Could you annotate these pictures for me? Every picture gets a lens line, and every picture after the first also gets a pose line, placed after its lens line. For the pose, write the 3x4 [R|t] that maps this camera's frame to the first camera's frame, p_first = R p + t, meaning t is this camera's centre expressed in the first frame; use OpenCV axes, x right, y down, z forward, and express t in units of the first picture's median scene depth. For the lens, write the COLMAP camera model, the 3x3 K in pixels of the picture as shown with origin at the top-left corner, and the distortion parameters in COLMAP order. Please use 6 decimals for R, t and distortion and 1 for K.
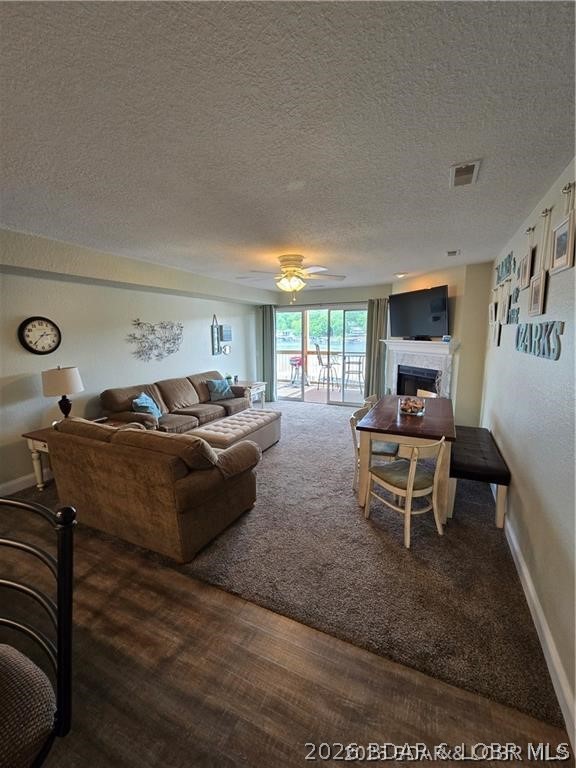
lens RADIAL K [[312.0, 0, 288.0], [0, 312.0, 383.4], [0, 0, 1]] dist [-0.000889, -0.000107]
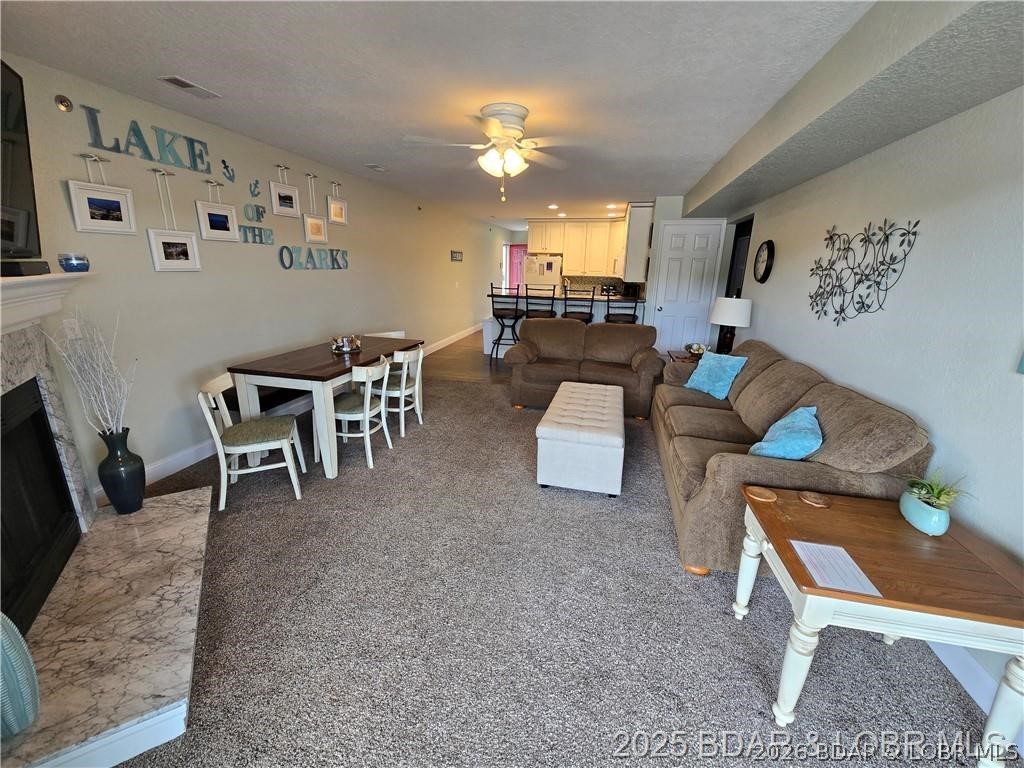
lens RADIAL K [[416.0, 0, 511.8], [0, 416.0, 380.0], [0, 0, 1]] dist [-0.000889, -0.000107]
pose [[-0.976952, 0.046175, -0.208403, 0.138384], [-0.046131, 0.907580, 0.417338, -0.215421], [0.208413, 0.417333, -0.884532, 1.419892]]
